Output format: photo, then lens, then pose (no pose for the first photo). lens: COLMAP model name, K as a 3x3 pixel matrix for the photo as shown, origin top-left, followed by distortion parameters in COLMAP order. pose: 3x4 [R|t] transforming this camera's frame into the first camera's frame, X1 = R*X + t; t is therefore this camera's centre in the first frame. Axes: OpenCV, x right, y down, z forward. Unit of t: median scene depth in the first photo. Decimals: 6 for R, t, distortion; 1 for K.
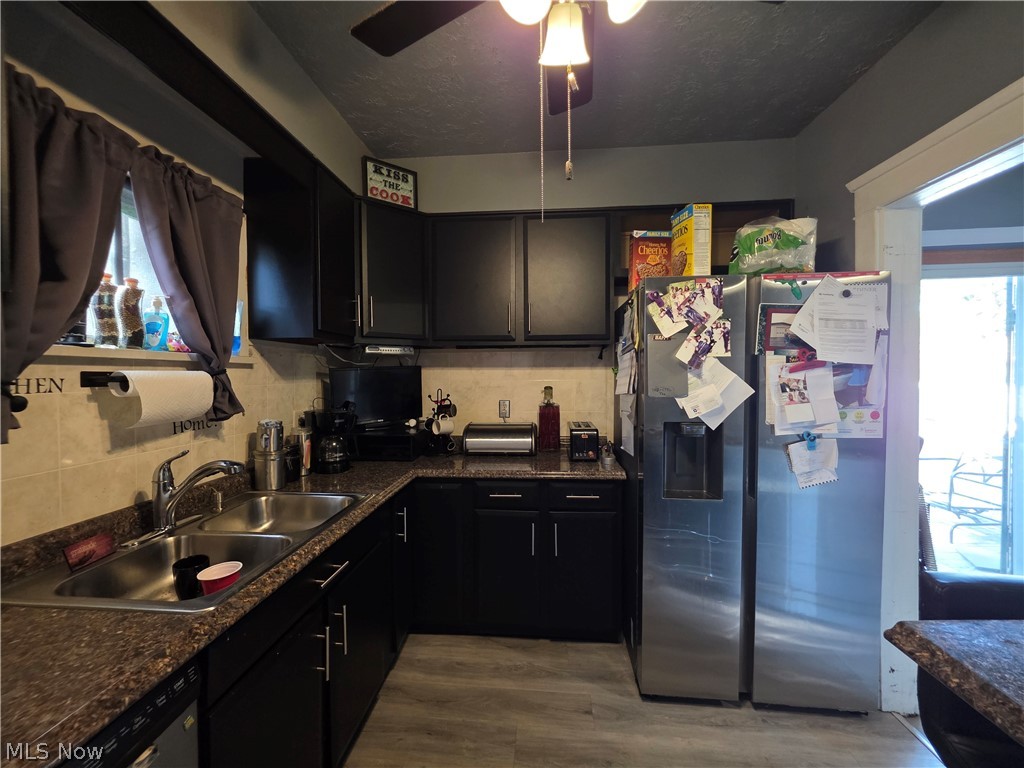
lens RADIAL K [[413.2, 0, 510.0], [0, 413.2, 381.8], [0, 0, 1]] dist [-0.001256, 0.000332]
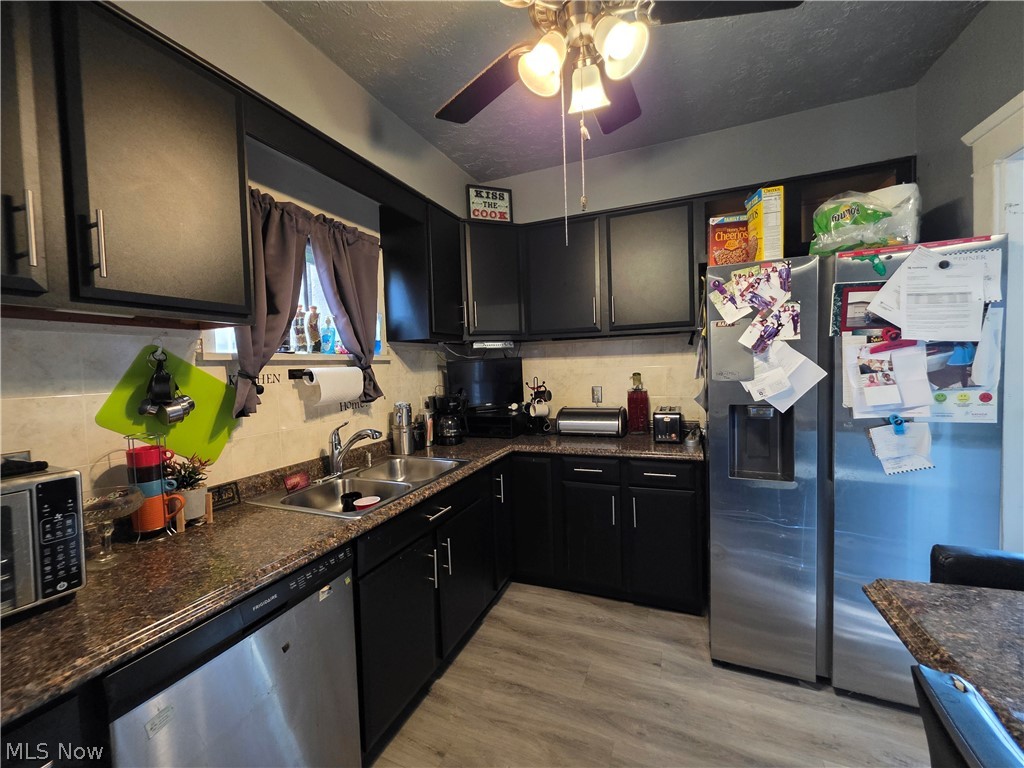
lens RADIAL K [[413.2, 0, 510.0], [0, 413.2, 381.8], [0, 0, 1]] dist [-0.001256, 0.000332]
pose [[0.951329, -0.013494, -0.307882, 0.170441], [0.022044, 0.999461, 0.024310, 0.001987], [0.307388, -0.029914, 0.951114, -0.164927]]
